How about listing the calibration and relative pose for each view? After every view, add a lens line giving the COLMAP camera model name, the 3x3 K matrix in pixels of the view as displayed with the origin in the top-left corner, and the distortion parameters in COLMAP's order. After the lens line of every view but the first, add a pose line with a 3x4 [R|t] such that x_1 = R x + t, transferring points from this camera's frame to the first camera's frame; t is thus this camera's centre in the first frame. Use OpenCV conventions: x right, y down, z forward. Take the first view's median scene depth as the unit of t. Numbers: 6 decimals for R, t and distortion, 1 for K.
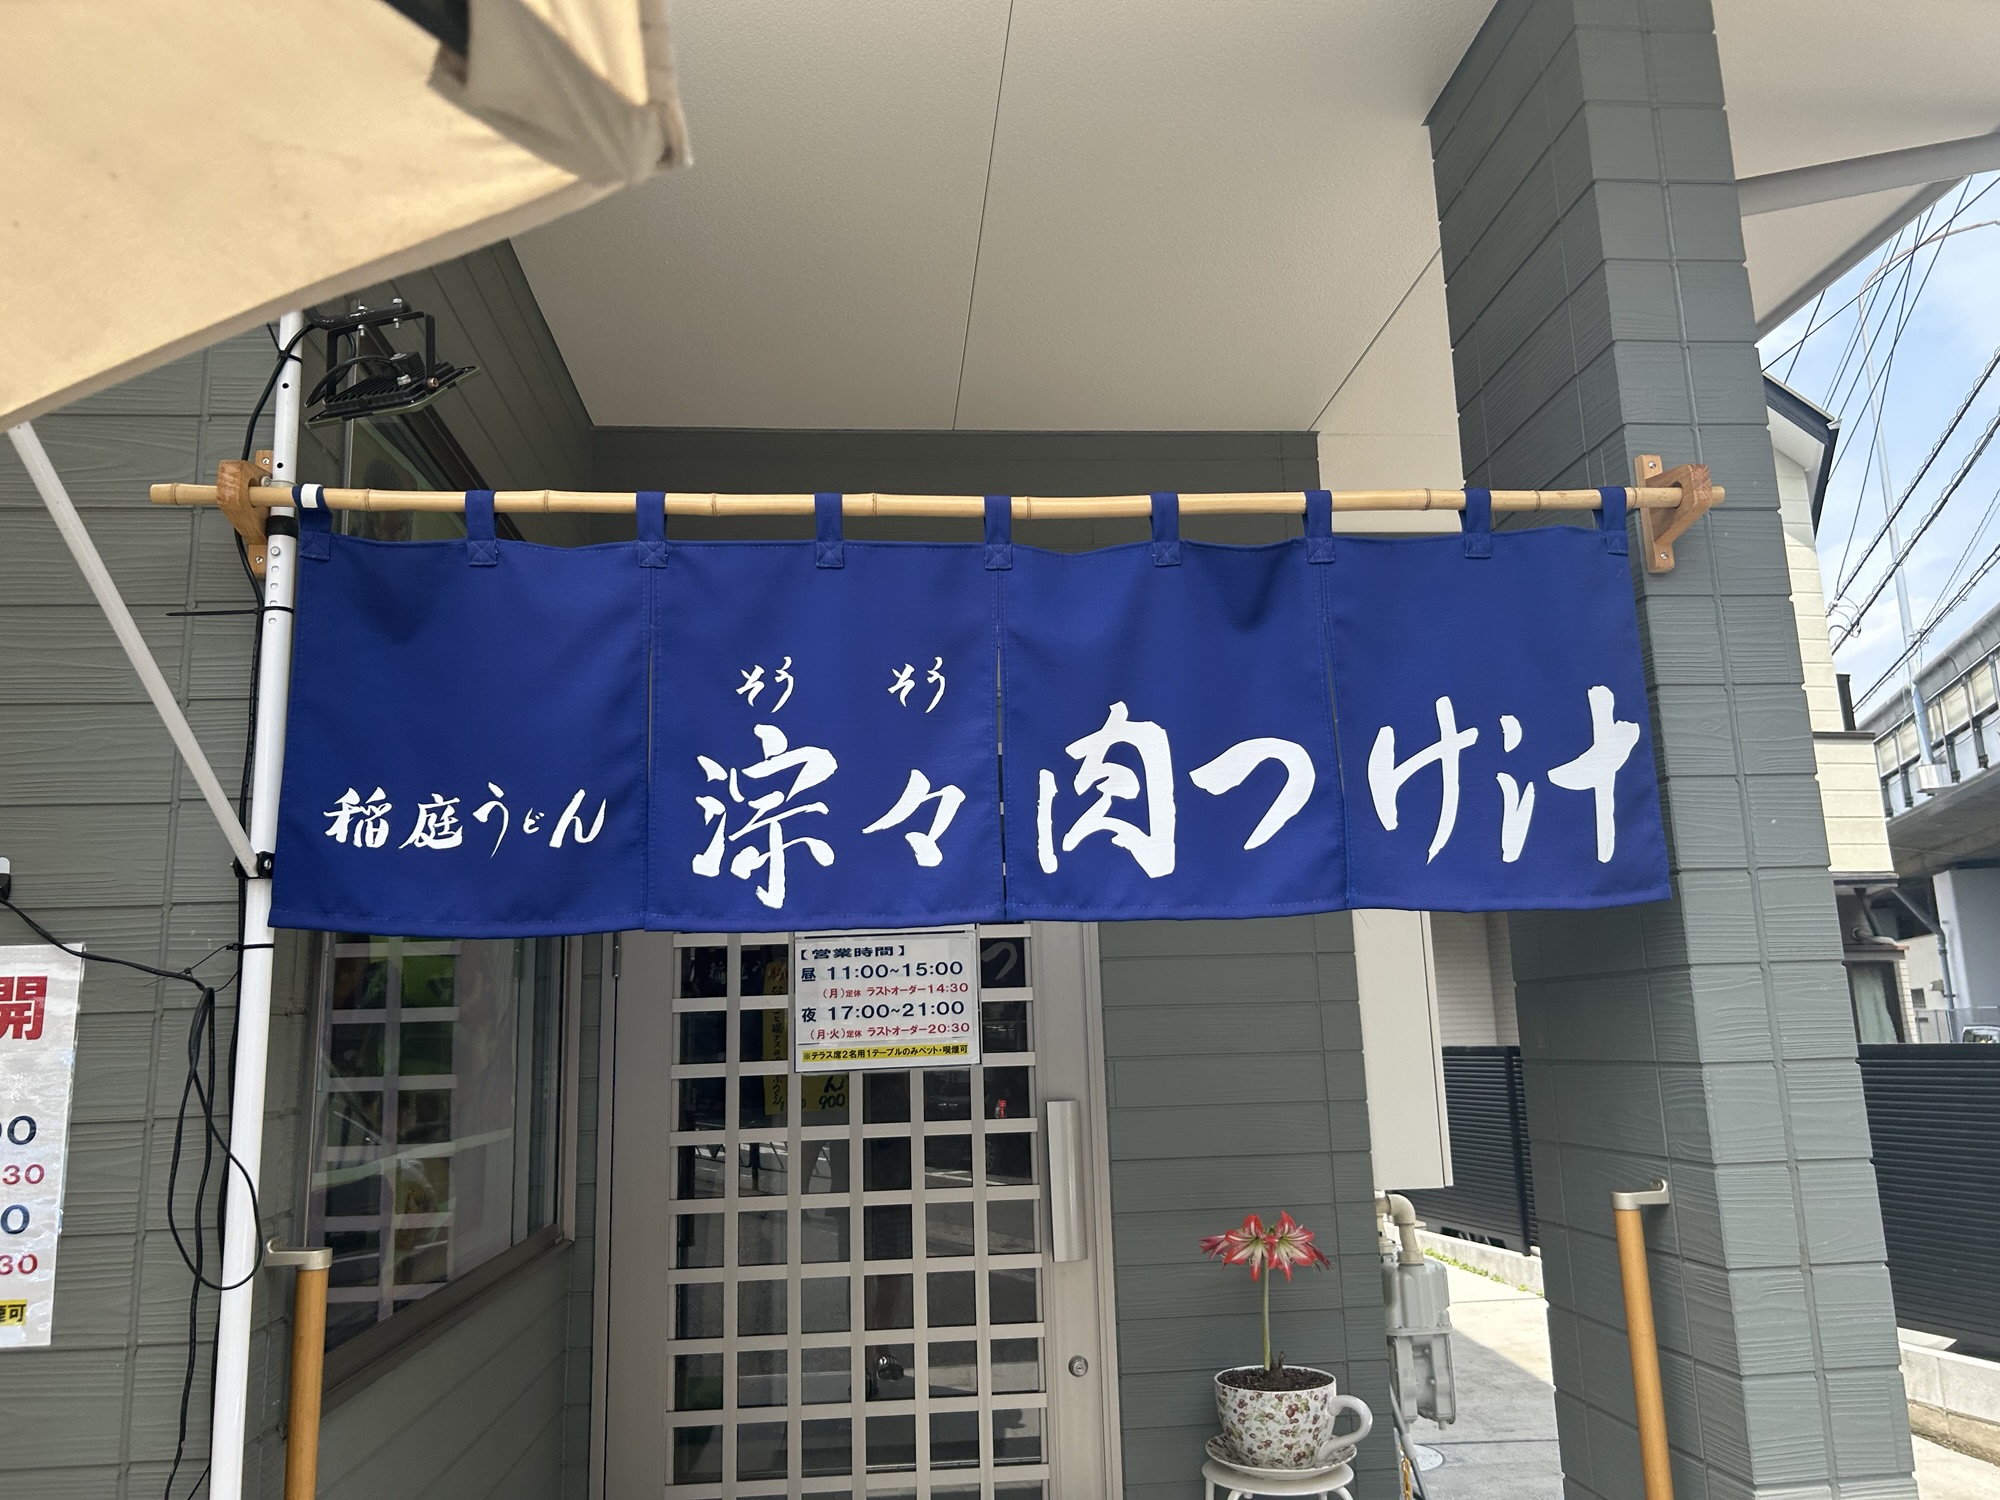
lens RADIAL K [[1507.7, 0, 1008.9], [0, 1507.7, 750.1], [0, 0, 1]] dist [-0.035718, -0.018963]
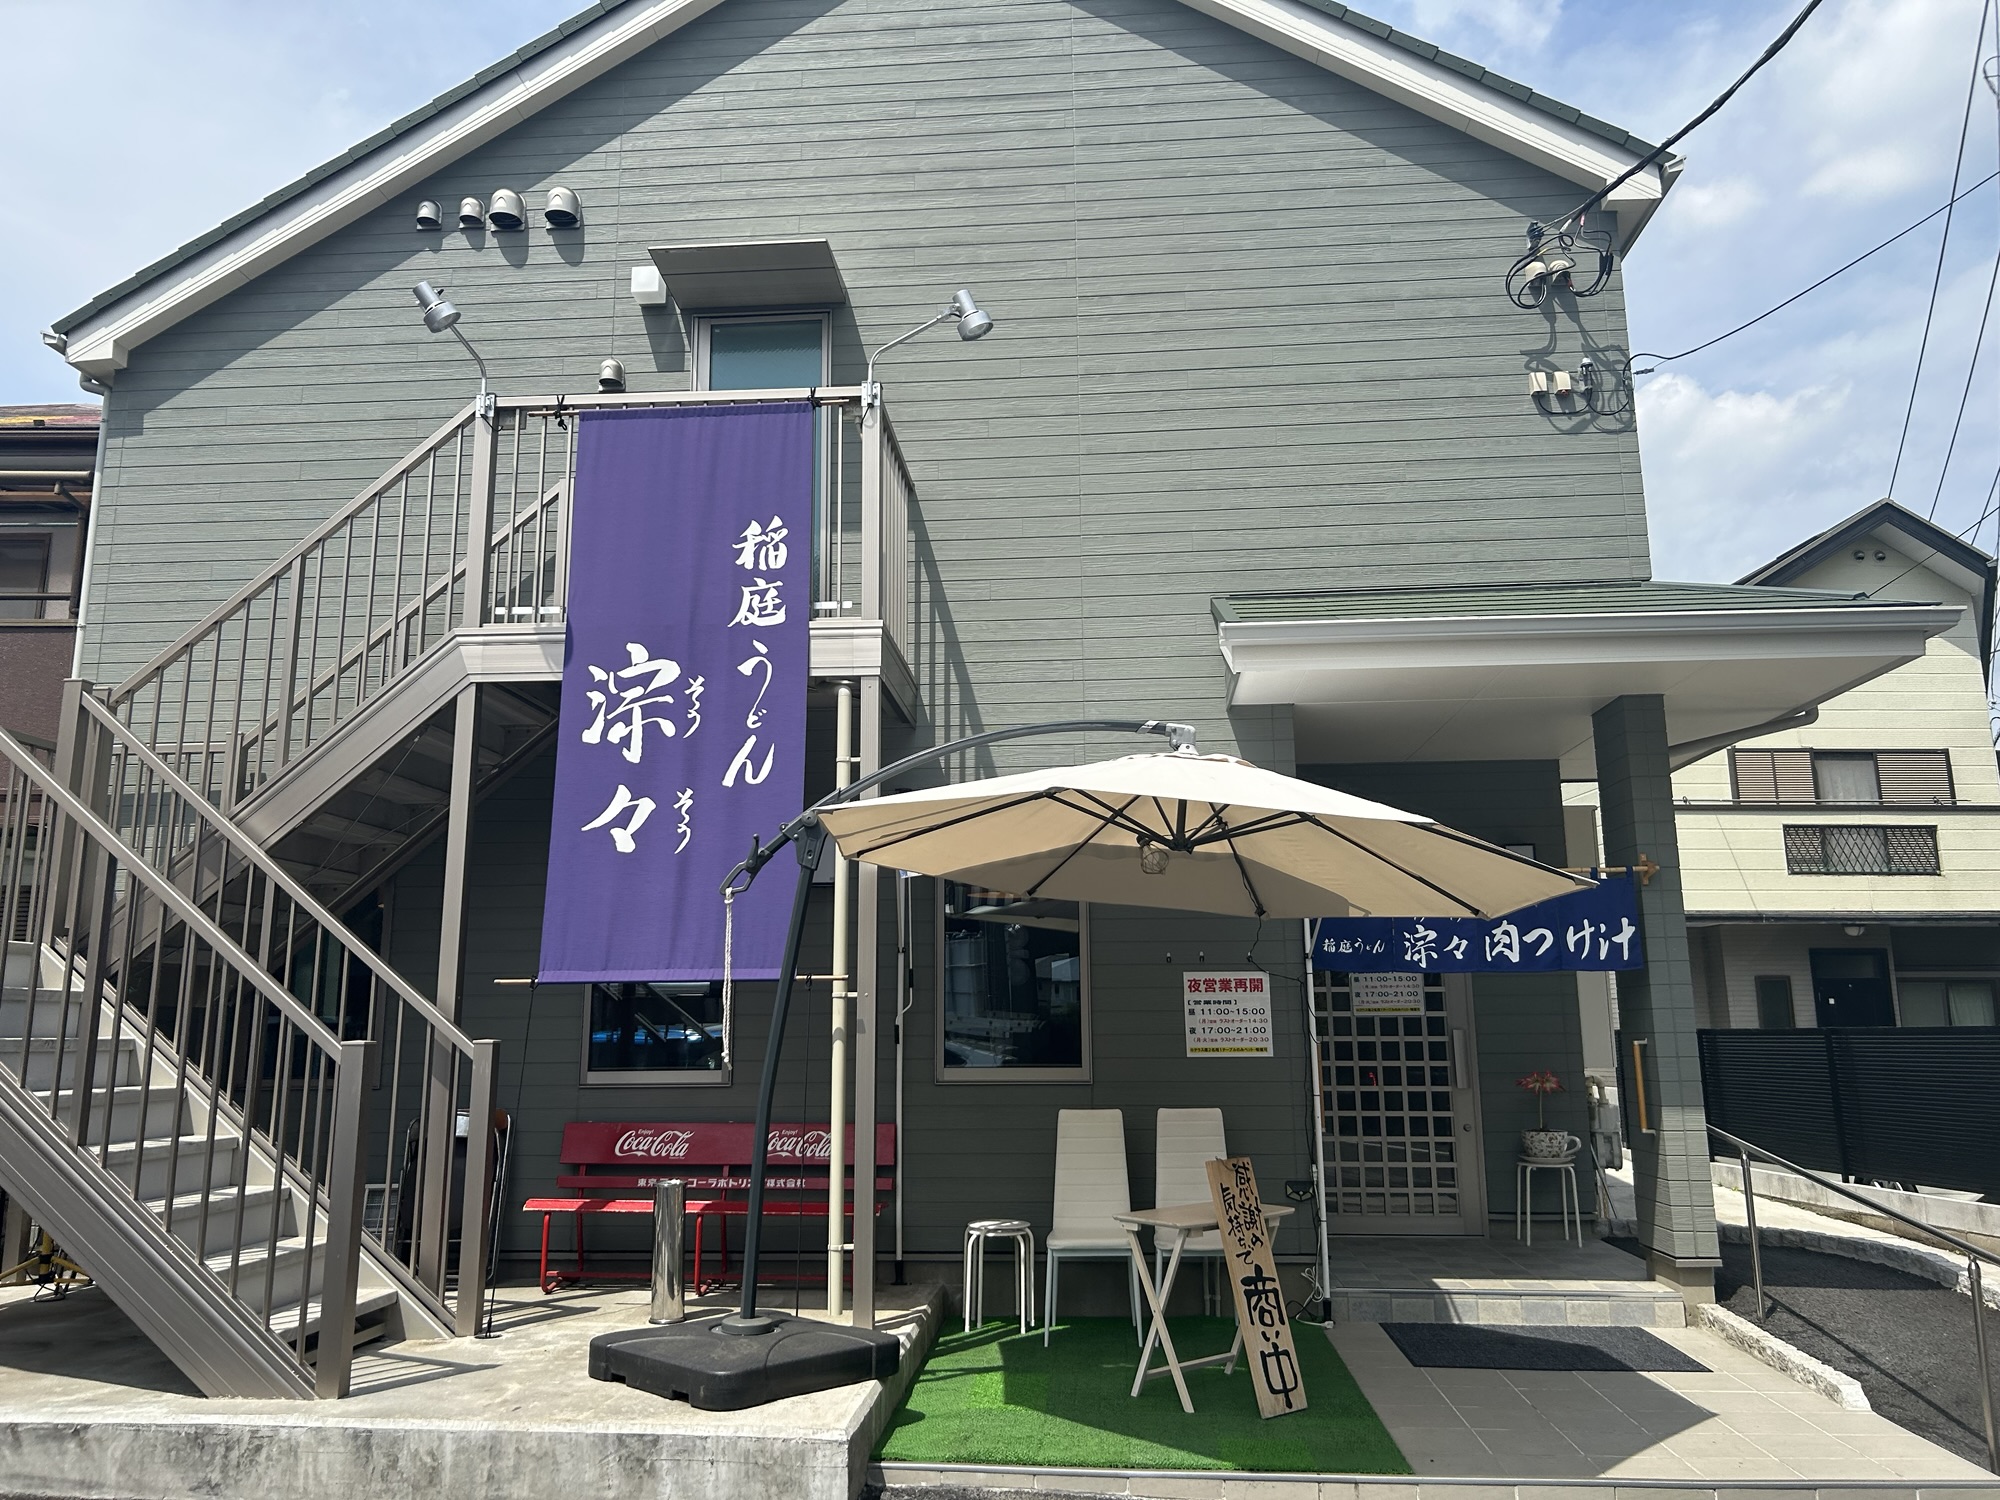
lens RADIAL K [[1507.7, 0, 983.9], [0, 1507.7, 742.6], [0, 0, 1]] dist [-0.035718, -0.018963]
pose [[0.982989, -0.004095, -0.183620, -0.583907], [0.004456, 0.999989, 0.001555, -0.539036], [0.183611, -0.002347, 0.982996, -3.375188]]
